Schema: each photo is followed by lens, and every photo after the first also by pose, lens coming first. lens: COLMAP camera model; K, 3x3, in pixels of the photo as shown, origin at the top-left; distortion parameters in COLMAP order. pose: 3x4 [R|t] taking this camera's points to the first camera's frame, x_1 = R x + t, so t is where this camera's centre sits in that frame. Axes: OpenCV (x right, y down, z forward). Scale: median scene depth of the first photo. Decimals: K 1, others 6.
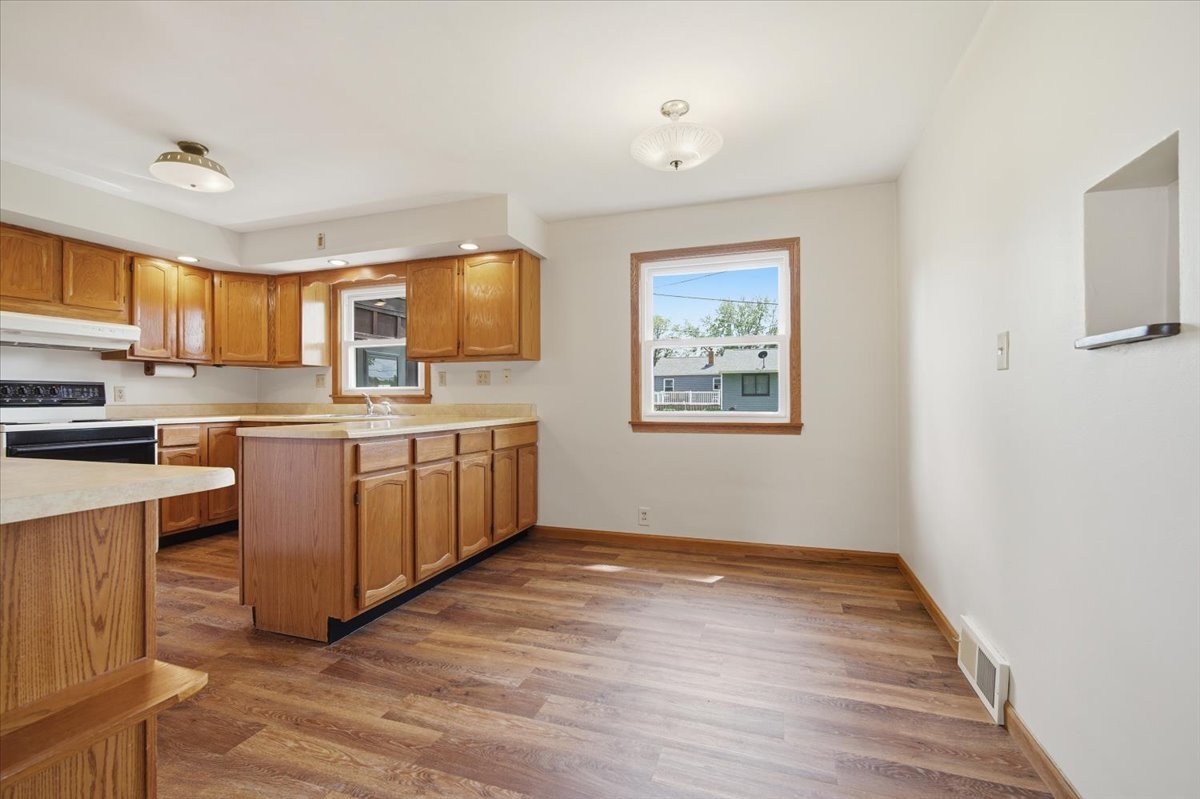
lens RADIAL K [[526.0, 0, 600.0], [0, 526.0, 399.5], [0, 0, 1]] dist [-0.019735, 0.007571]
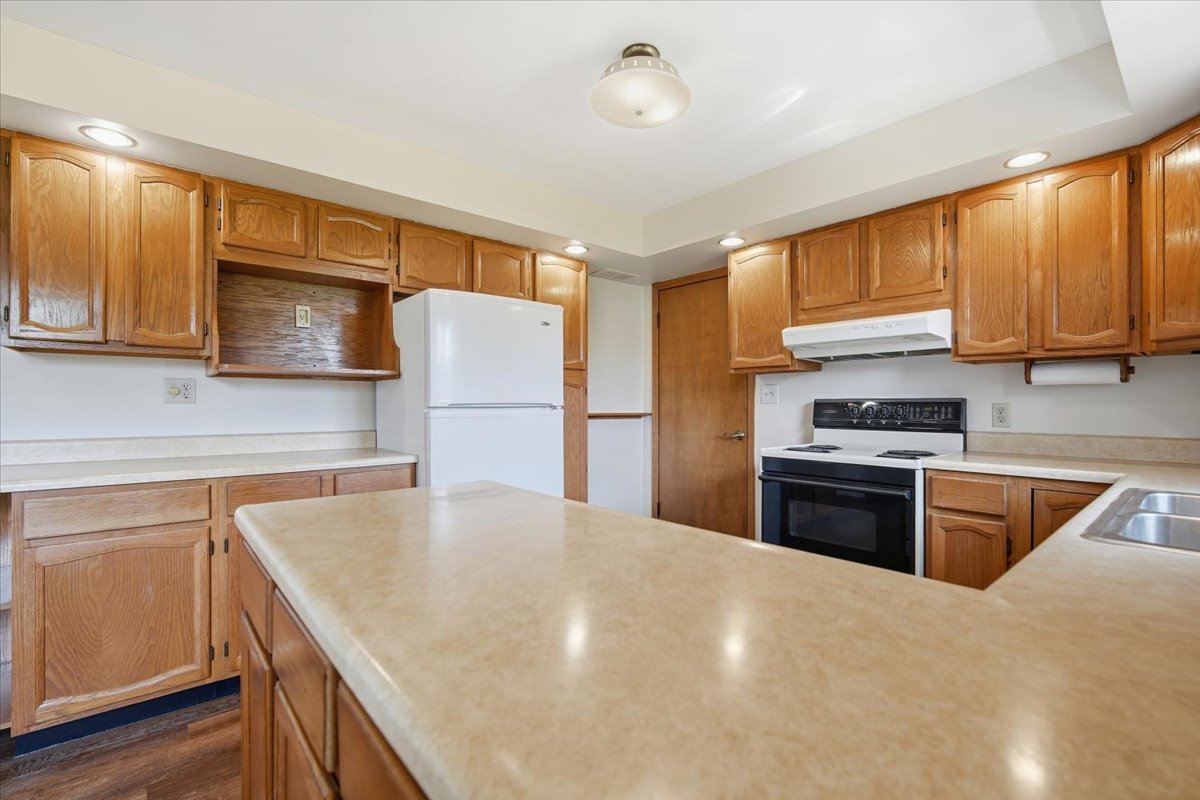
lens RADIAL K [[530.0, 0, 598.9], [0, 530.0, 403.0], [0, 0, 1]] dist [-0.012512, 0.003784]
pose [[-0.508281, 0.003039, -0.861186, -0.136404], [0.001038, 0.999995, 0.002916, -0.032403], [0.861191, 0.000588, -0.508282, 1.053932]]
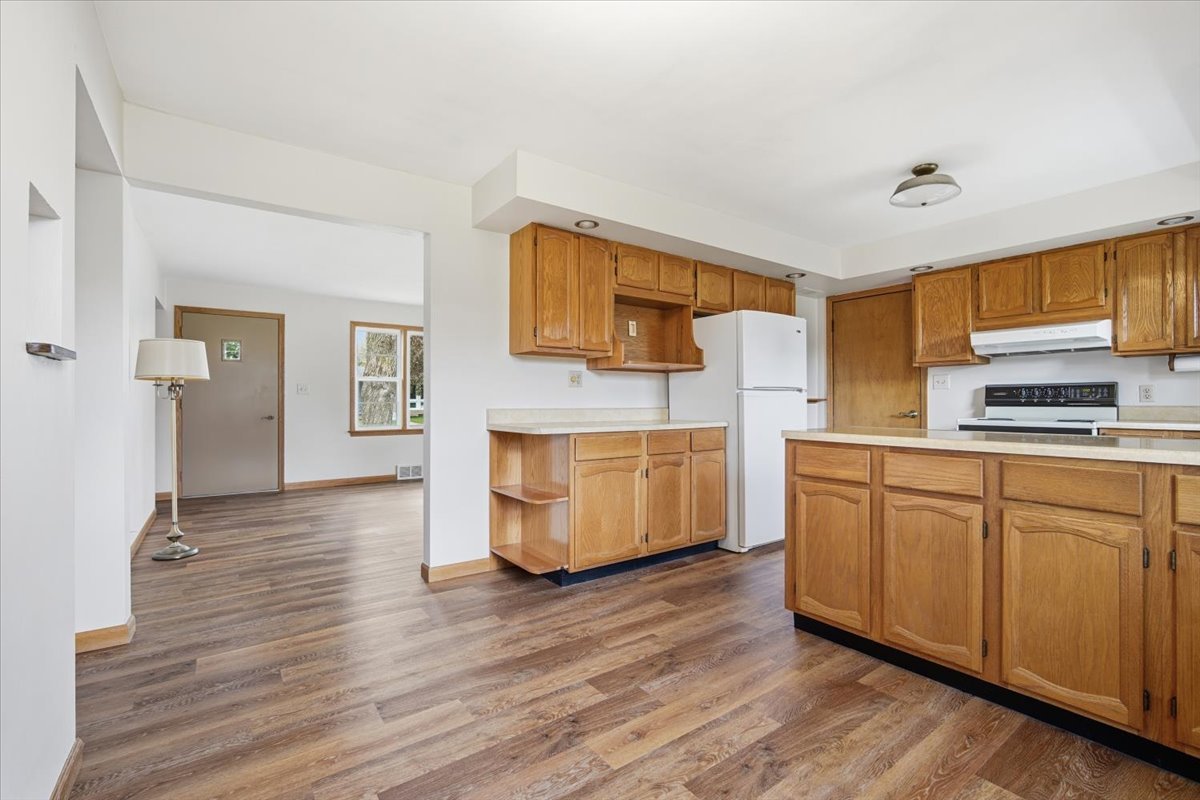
lens RADIAL K [[526.0, 0, 600.0], [0, 526.0, 400.0], [0, 0, 1]] dist [-0.019735, 0.007571]
pose [[-0.575100, 0.002162, -0.818080, 0.406461], [0.003243, 0.999995, 0.000363, -0.003601], [0.818077, -0.002444, -0.575104, 0.867788]]
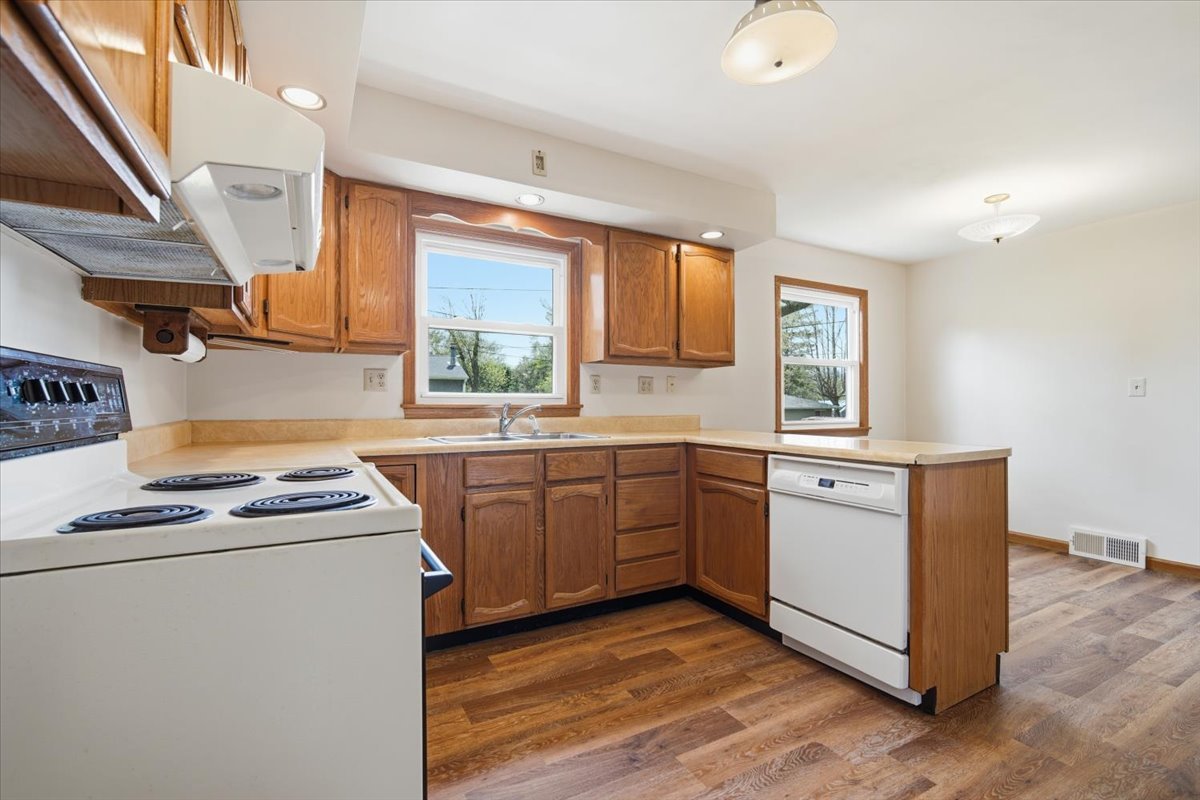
lens RADIAL K [[530.0, 0, 598.9], [0, 530.0, 403.0], [0, 0, 1]] dist [-0.012512, 0.003784]
pose [[0.672204, 0.004139, 0.740354, -1.116157], [-0.001105, 0.999989, -0.004588, -0.010310], [-0.740365, 0.002266, 0.672201, 0.602144]]
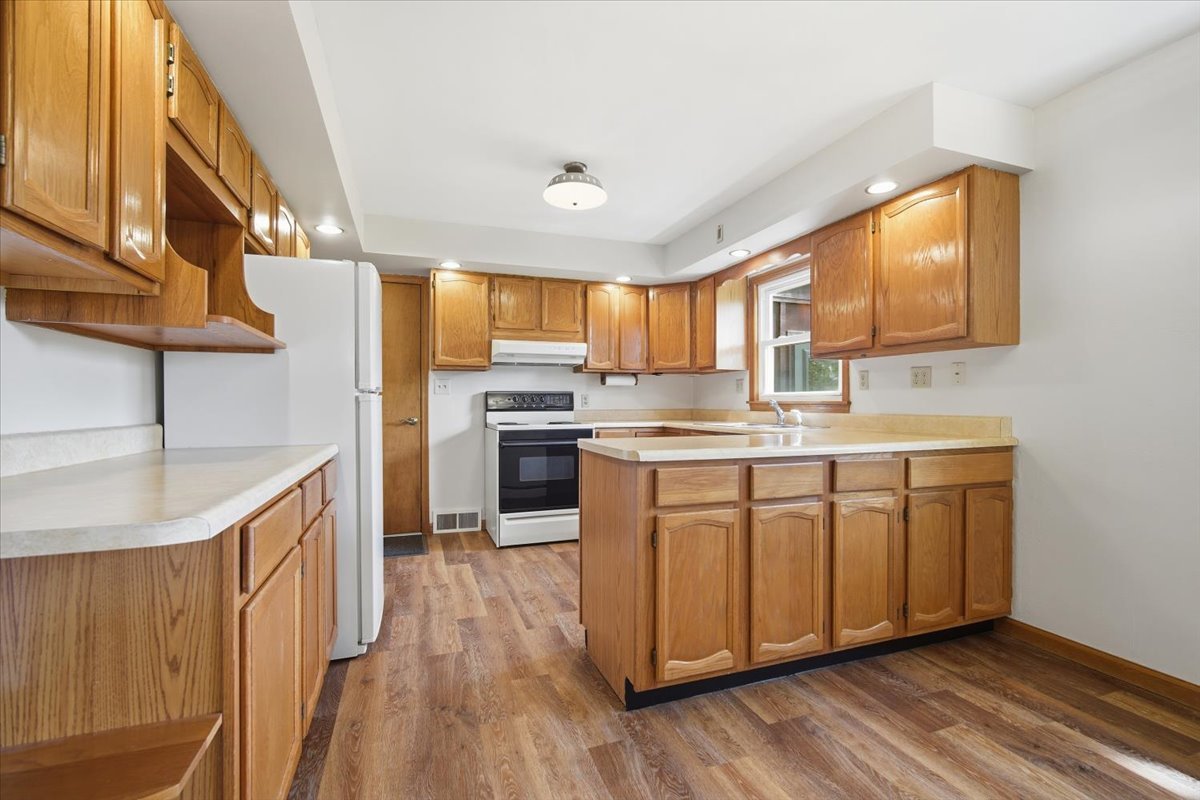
lens RADIAL K [[530.0, 0, 598.9], [0, 530.0, 403.0], [0, 0, 1]] dist [-0.012512, 0.003784]
pose [[0.622644, 0.002873, -0.782500, 0.067757], [-0.001980, 0.999996, 0.002096, -0.009673], [0.782503, 0.000245, 0.622647, 0.302394]]
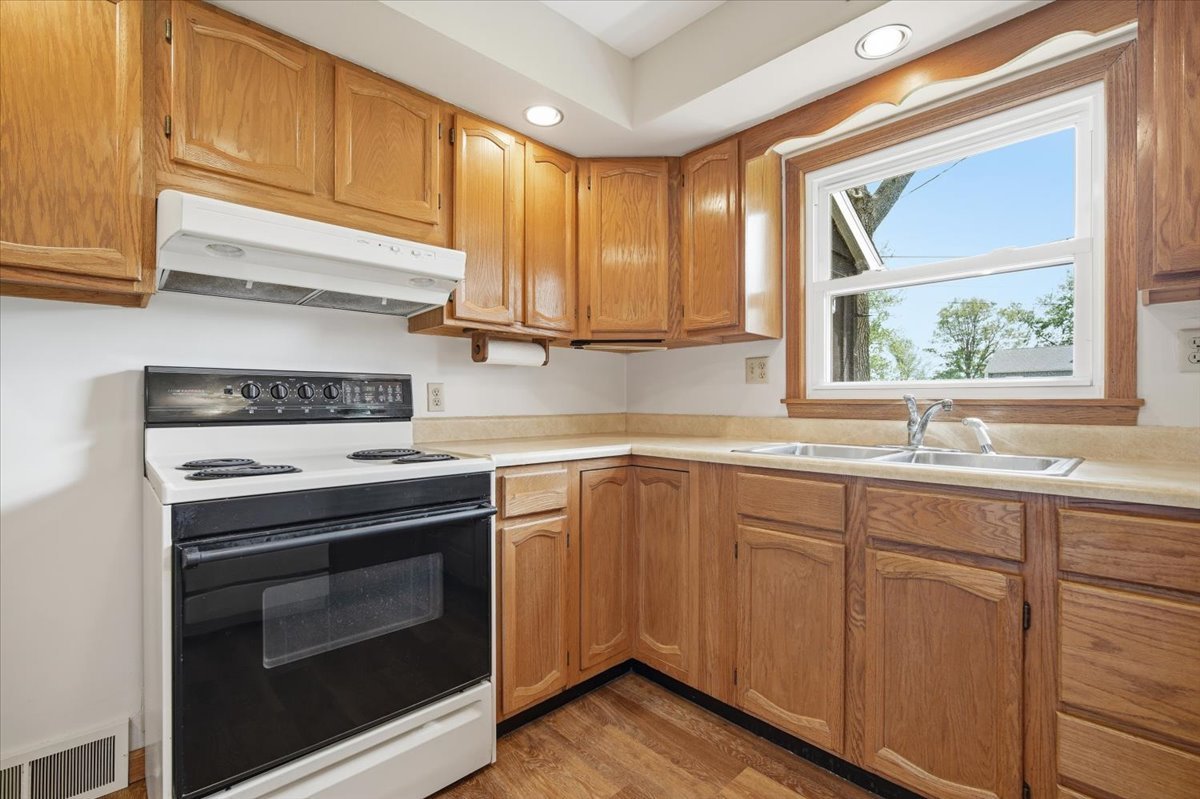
lens RADIAL K [[530.0, 0, 598.9], [0, 530.0, 402.5], [0, 0, 1]] dist [-0.012512, 0.003784]
pose [[0.885770, 0.003993, -0.464108, -0.609115], [-0.003992, 0.999992, 0.000986, -0.007438], [0.464108, 0.000980, 0.885778, 0.694800]]
